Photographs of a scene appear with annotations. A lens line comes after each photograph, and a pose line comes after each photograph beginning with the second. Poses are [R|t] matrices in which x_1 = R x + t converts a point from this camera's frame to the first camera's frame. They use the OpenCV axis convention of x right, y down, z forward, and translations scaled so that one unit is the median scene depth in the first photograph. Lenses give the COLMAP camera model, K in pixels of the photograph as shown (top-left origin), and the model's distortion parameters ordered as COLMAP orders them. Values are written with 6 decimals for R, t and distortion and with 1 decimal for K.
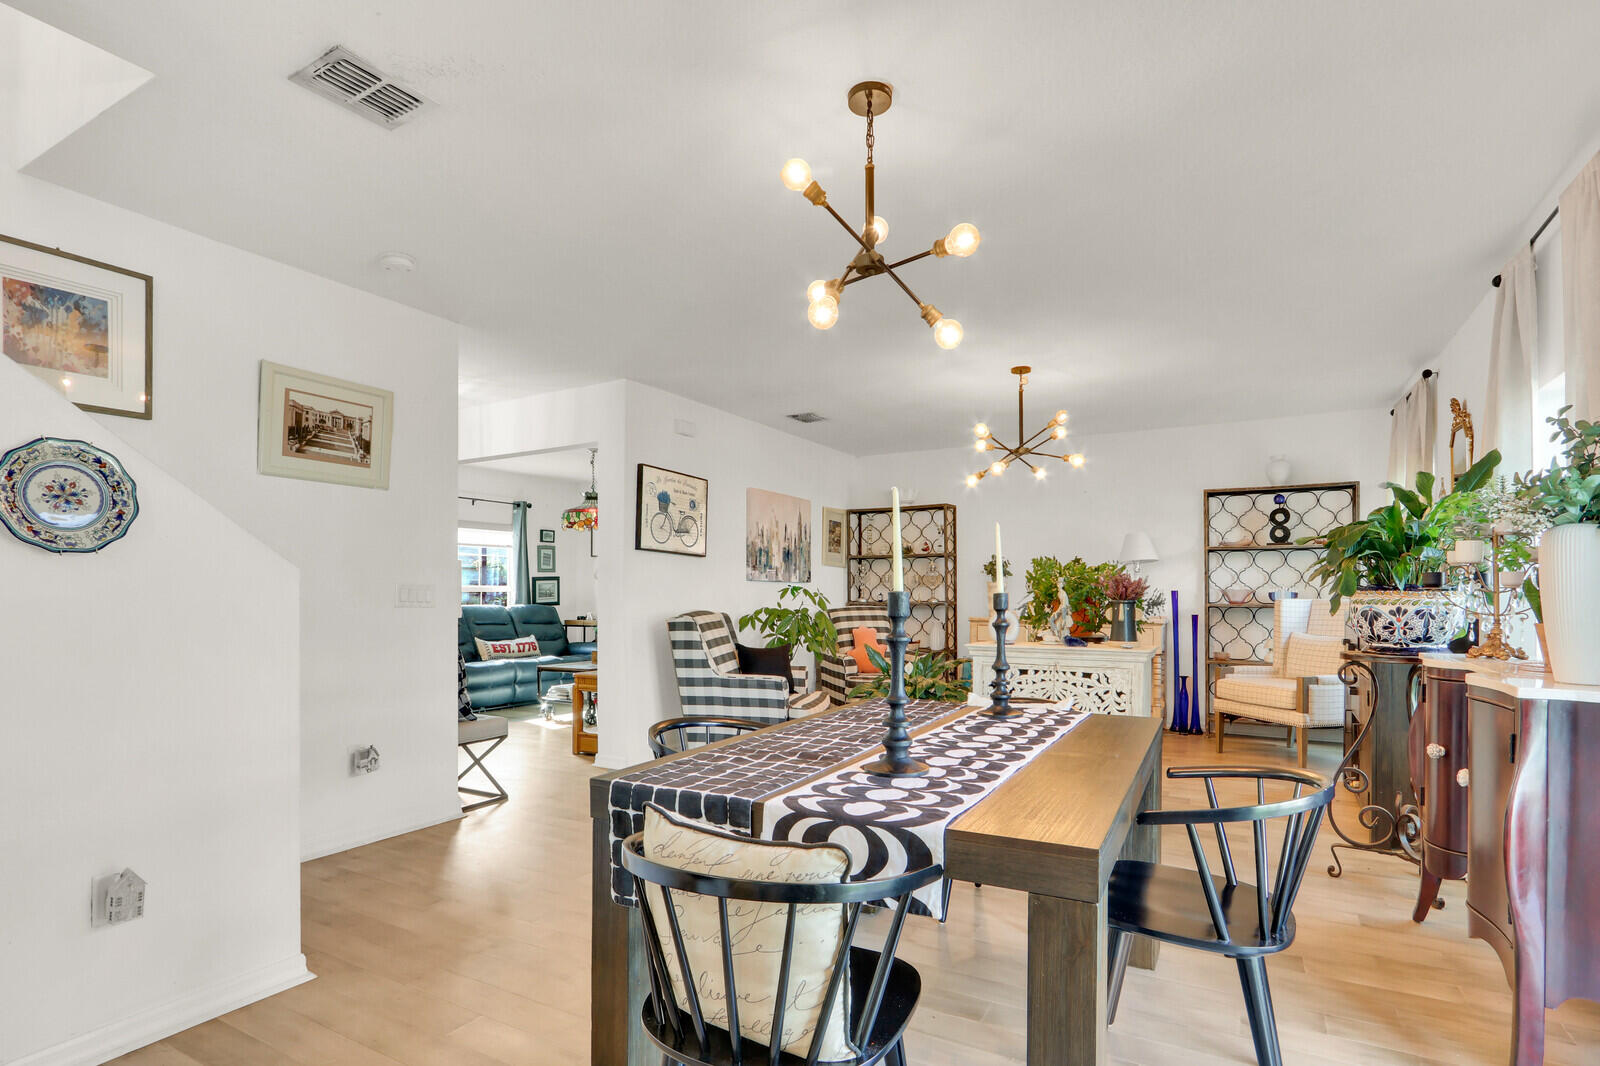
lens RADIAL K [[759.8, 0, 793.3], [0, 759.8, 569.5], [0, 0, 1]] dist [-0.000651, 0.000097]
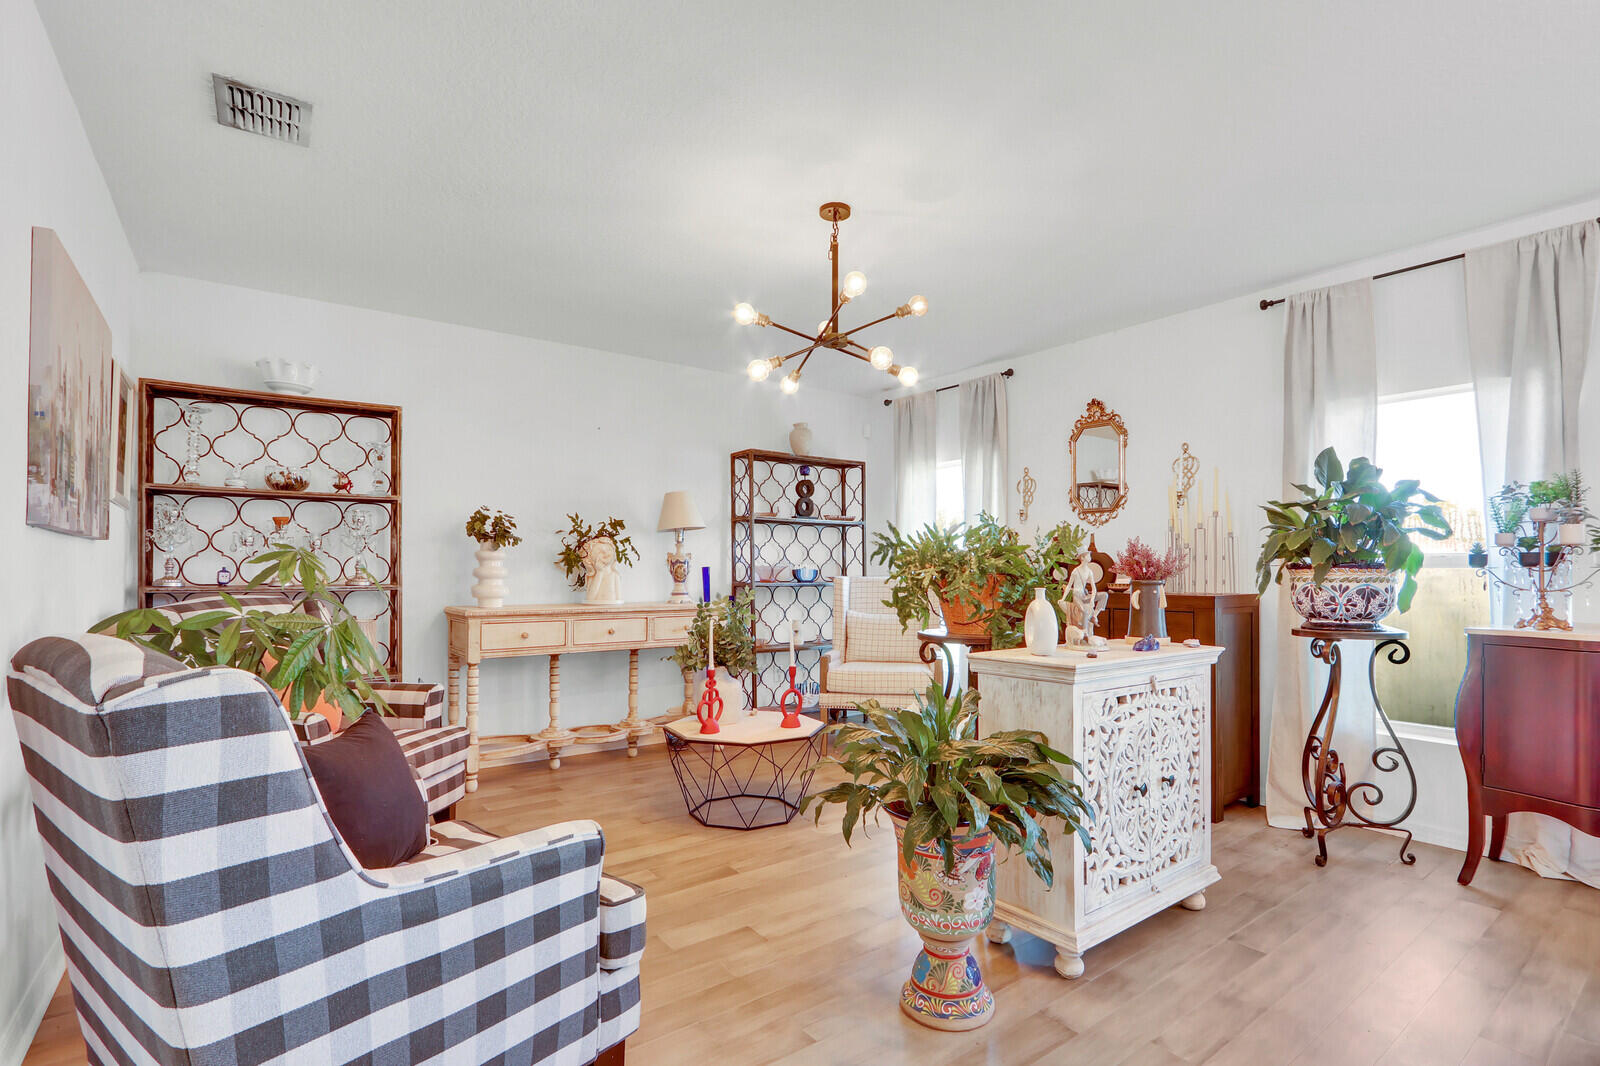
lens RADIAL K [[759.8, 0, 793.3], [0, 759.8, 569.5], [0, 0, 1]] dist [-0.000651, 0.000097]
pose [[0.402515, 0.000762, 0.915413, -0.228530], [-0.030457, 0.999457, 0.012560, 0.019134], [-0.914907, -0.032936, 0.402319, 0.629364]]
